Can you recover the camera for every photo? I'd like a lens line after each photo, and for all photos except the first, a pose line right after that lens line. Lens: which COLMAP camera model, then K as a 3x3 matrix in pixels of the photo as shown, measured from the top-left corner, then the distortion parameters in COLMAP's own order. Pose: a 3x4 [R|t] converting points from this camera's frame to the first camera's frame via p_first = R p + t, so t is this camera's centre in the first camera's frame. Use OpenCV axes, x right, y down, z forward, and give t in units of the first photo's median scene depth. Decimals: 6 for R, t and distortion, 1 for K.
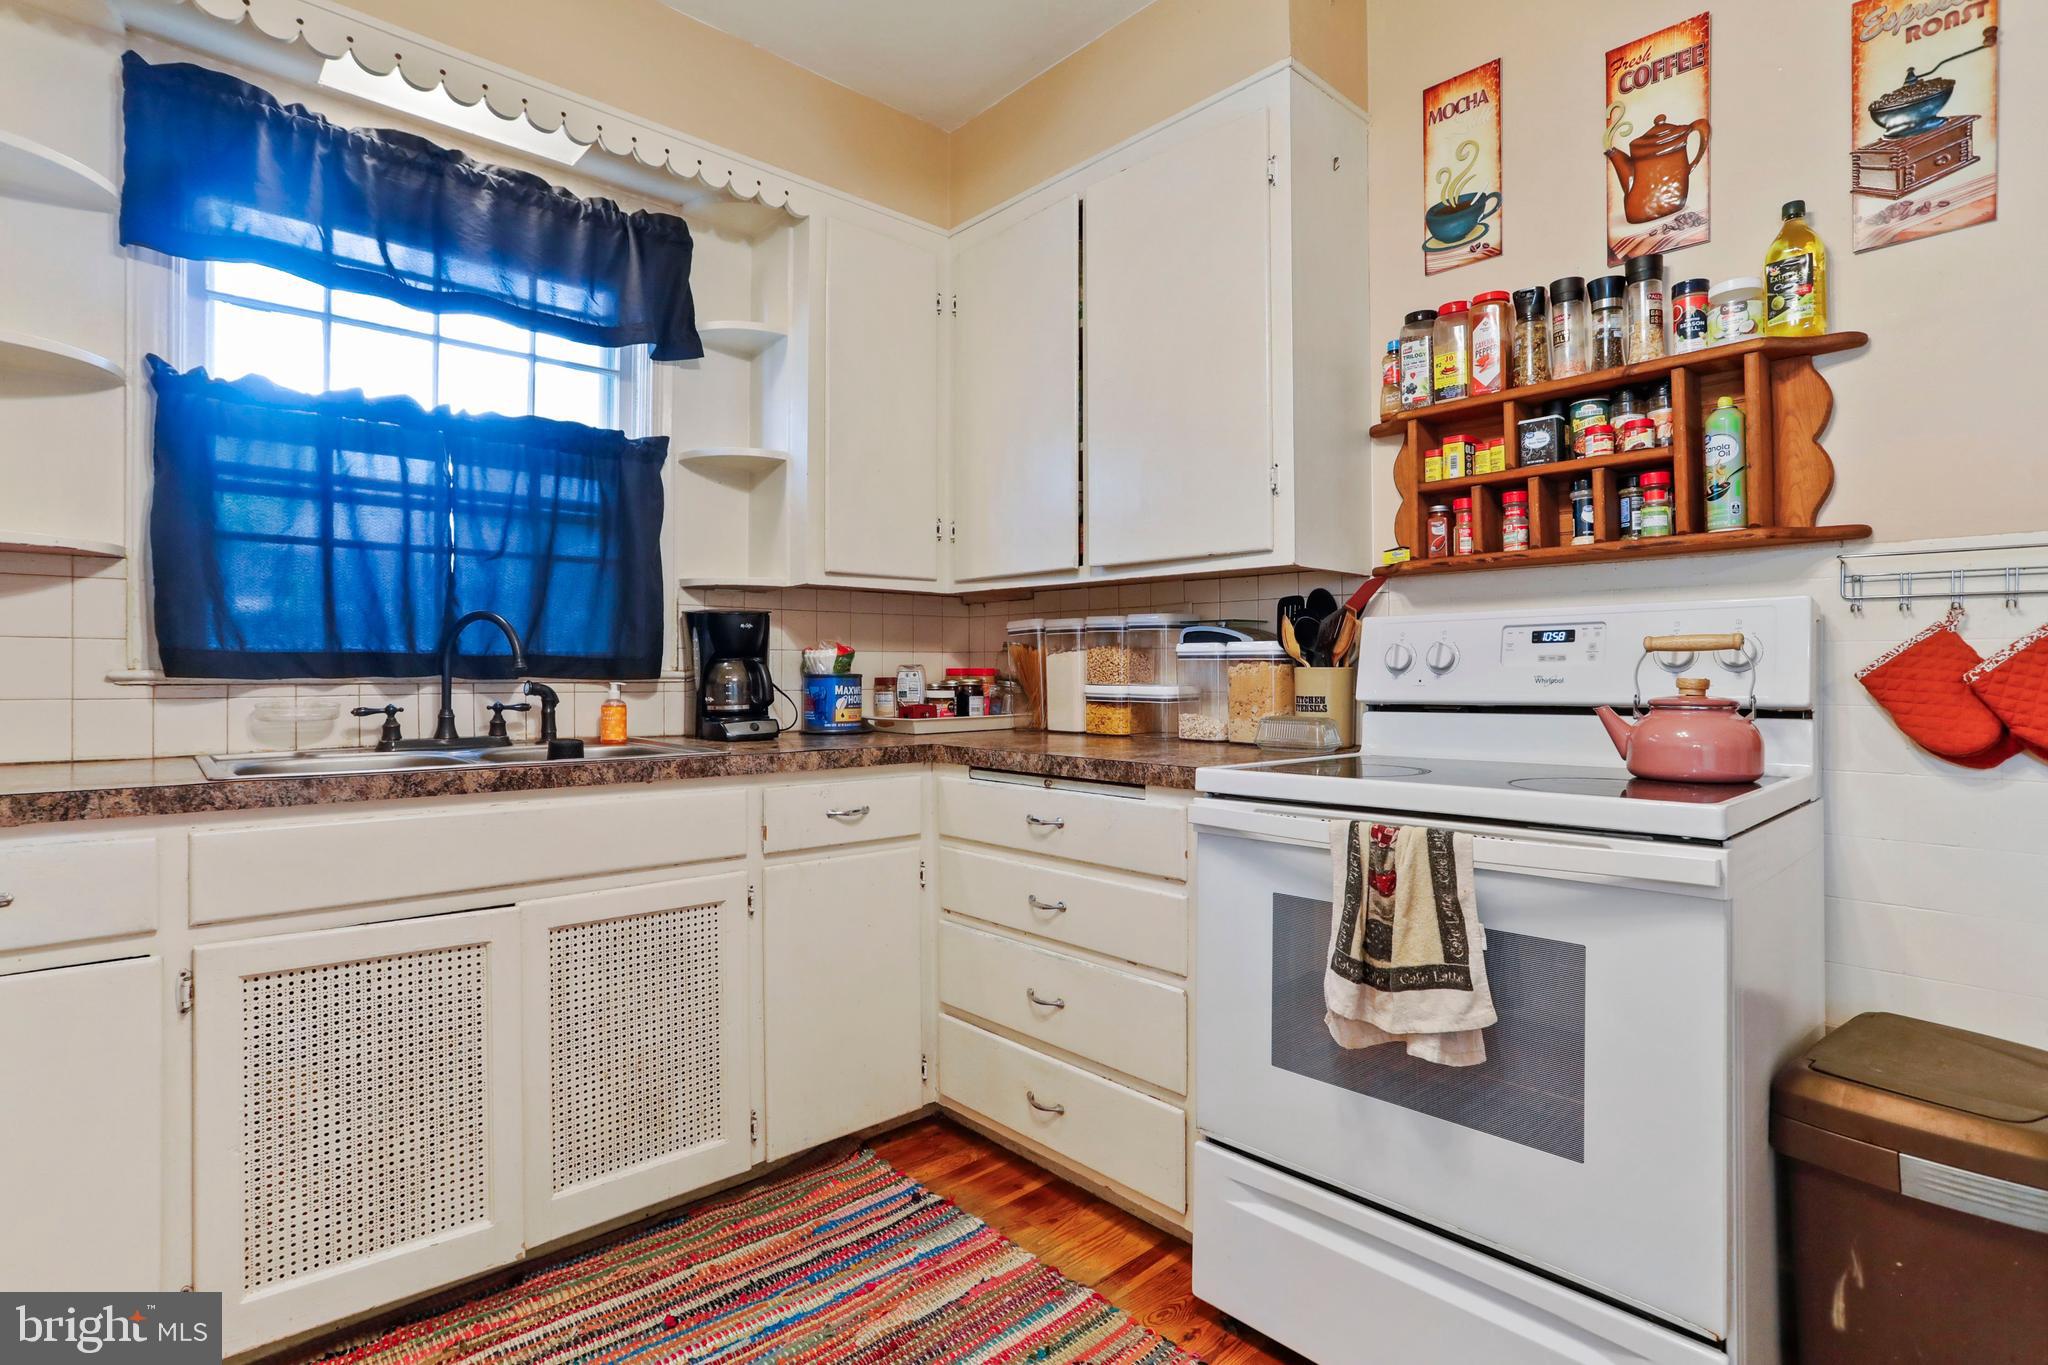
lens RADIAL K [[1001.7, 0, 1020.2], [0, 1001.7, 673.5], [0, 0, 1]] dist [-0.049785, 0.027272]
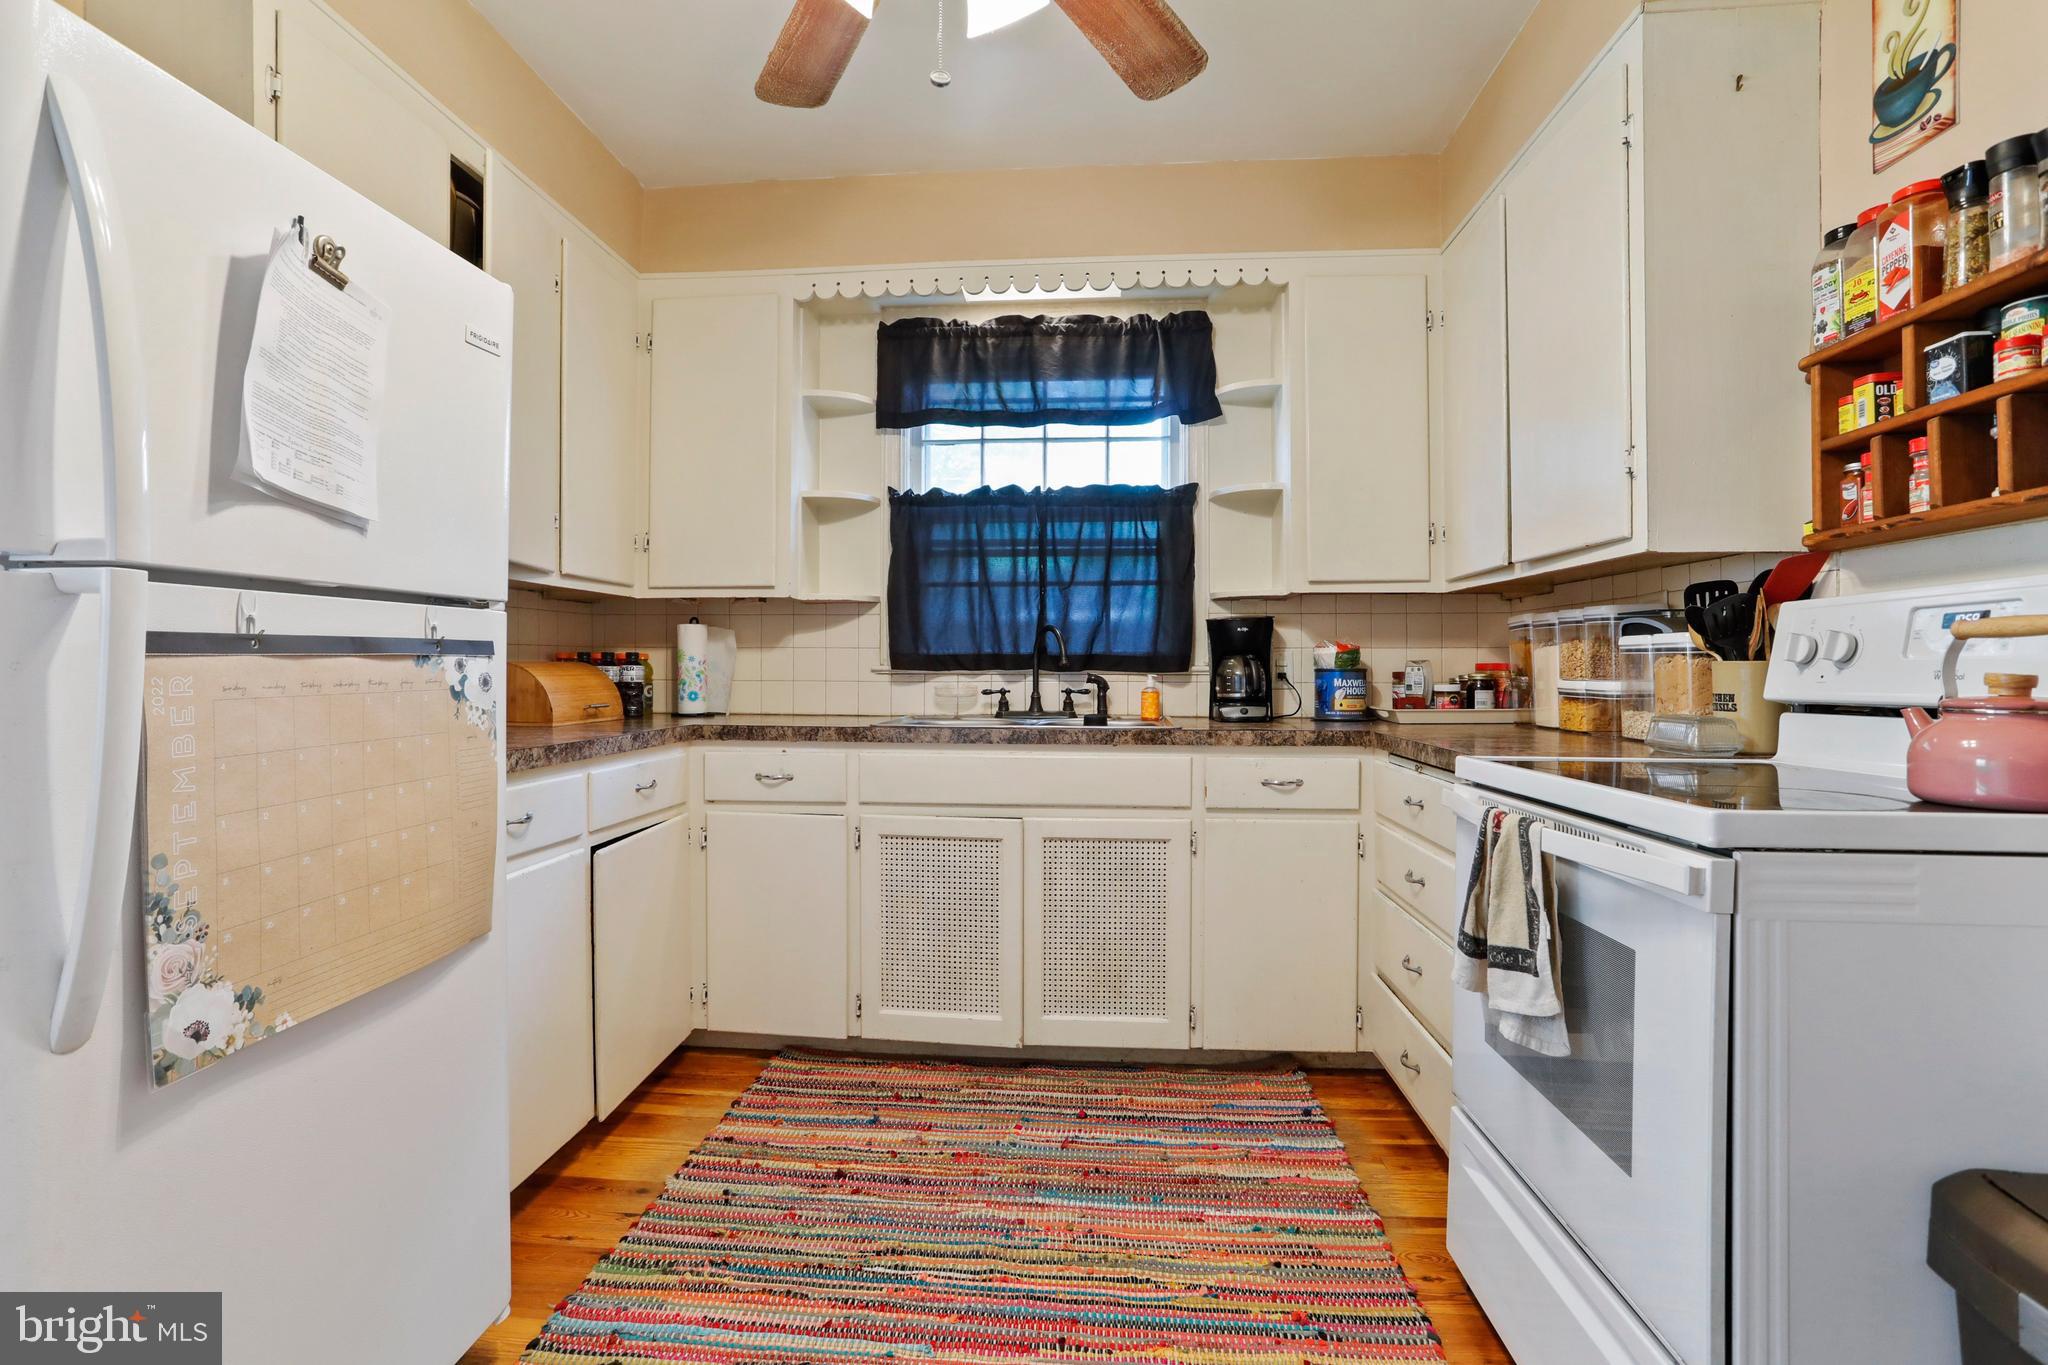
lens RADIAL K [[1001.7, 0, 1020.2], [0, 1001.7, 673.5], [0, 0, 1]] dist [-0.049785, 0.027272]
pose [[0.684481, 0.004335, -0.729018, 0.547913], [-0.001860, 0.999989, 0.004199, 0.002592], [0.729029, -0.001518, 0.684481, -0.057666]]
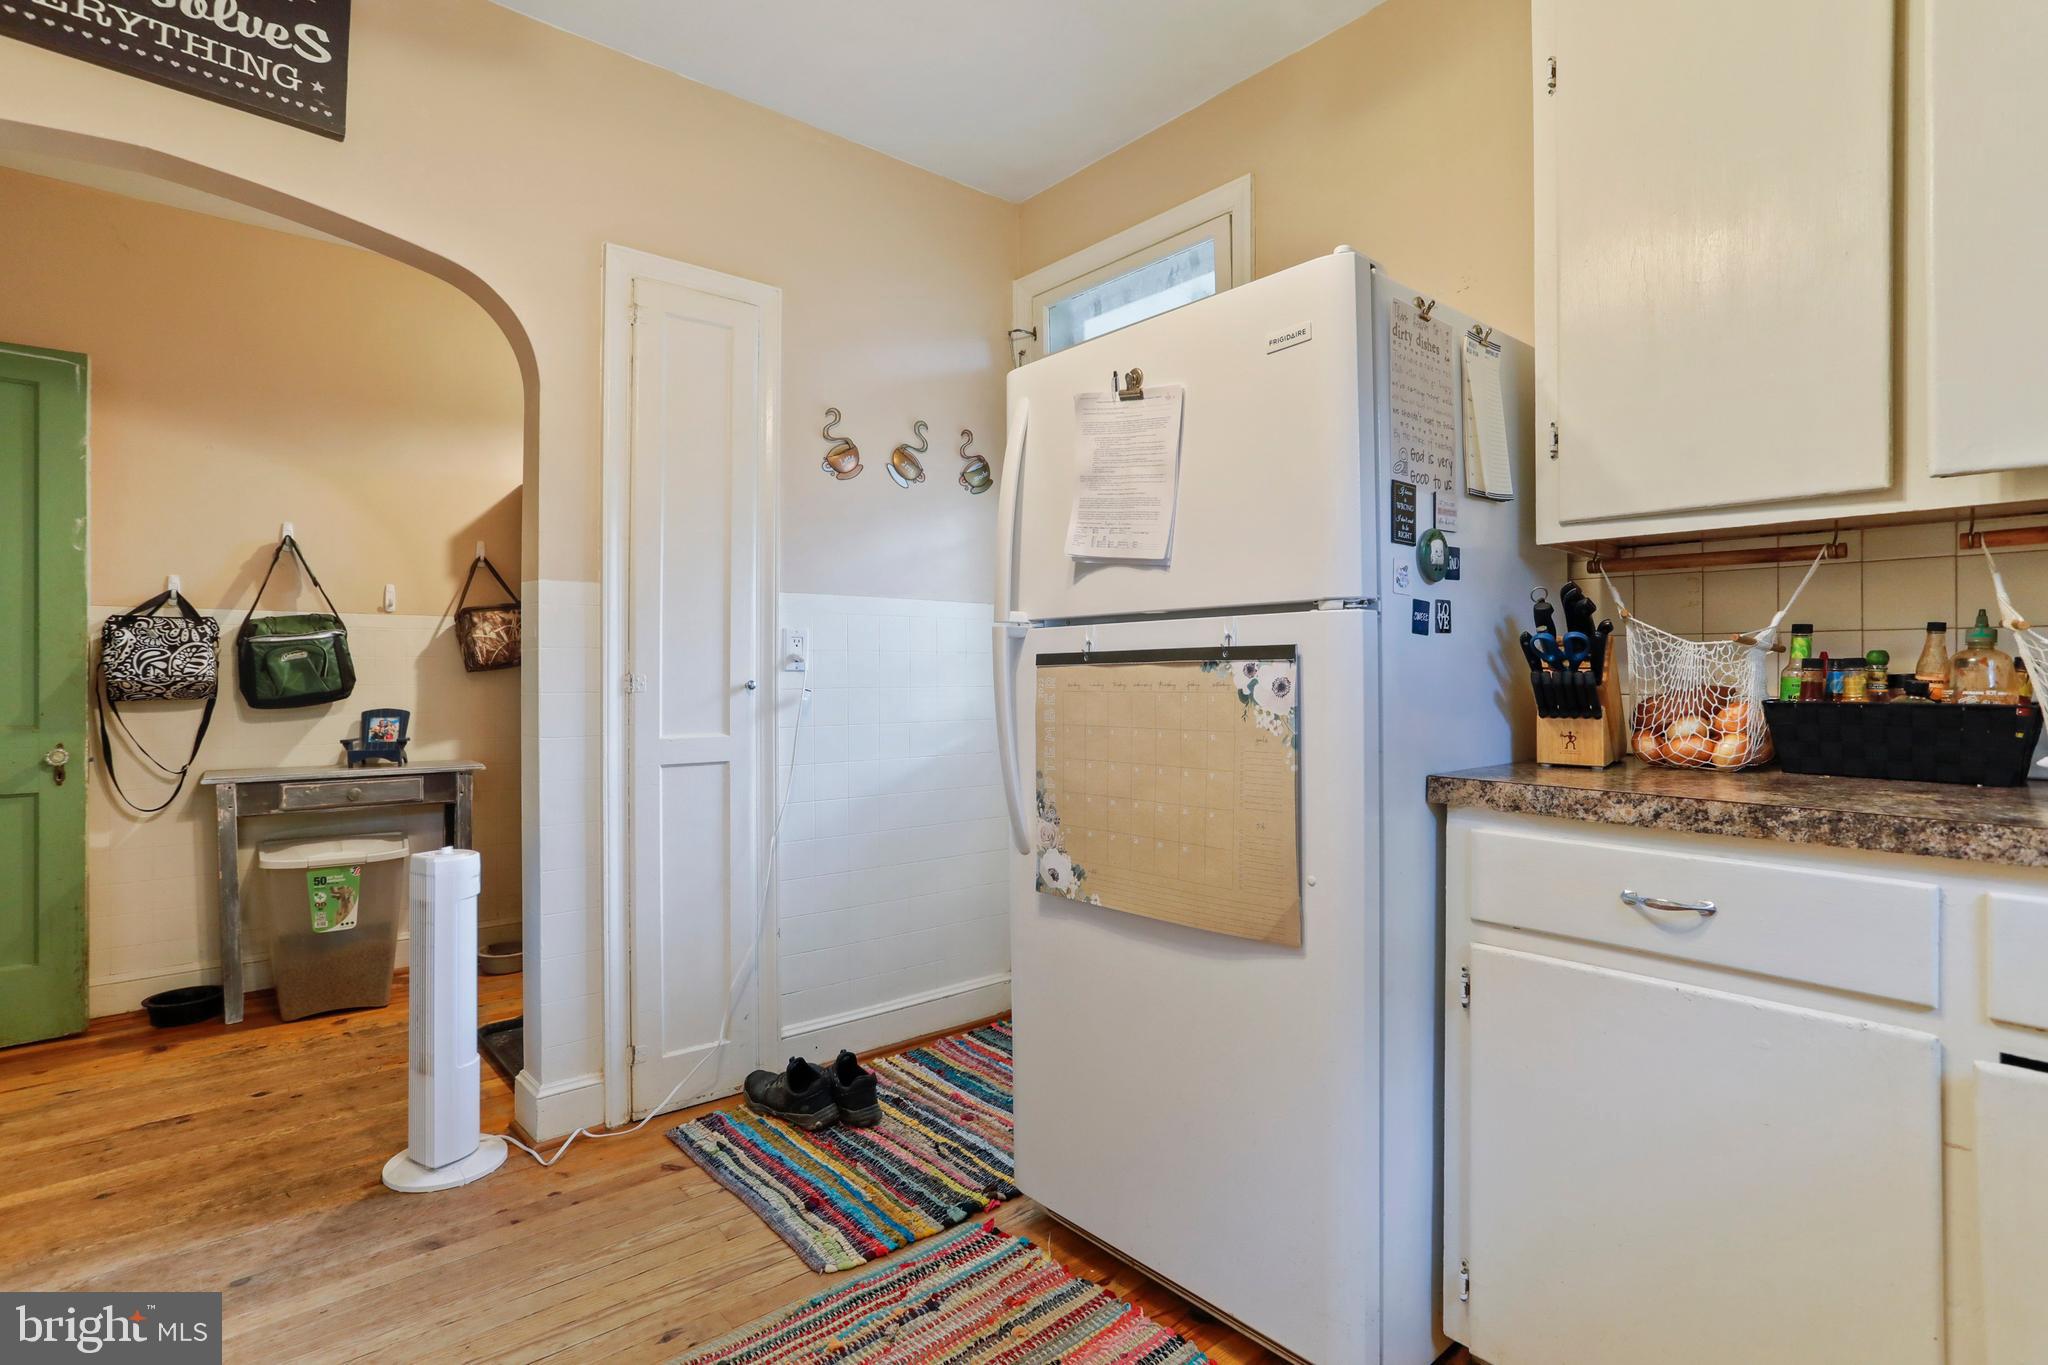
lens RADIAL K [[1001.7, 0, 1020.2], [0, 1001.7, 673.5], [0, 0, 1]] dist [-0.049785, 0.027272]
pose [[-0.999501, -0.001178, 0.031562, -0.103203], [-0.001163, 0.999999, 0.000523, 0.002819], [-0.031563, 0.000486, -0.999502, 0.902345]]
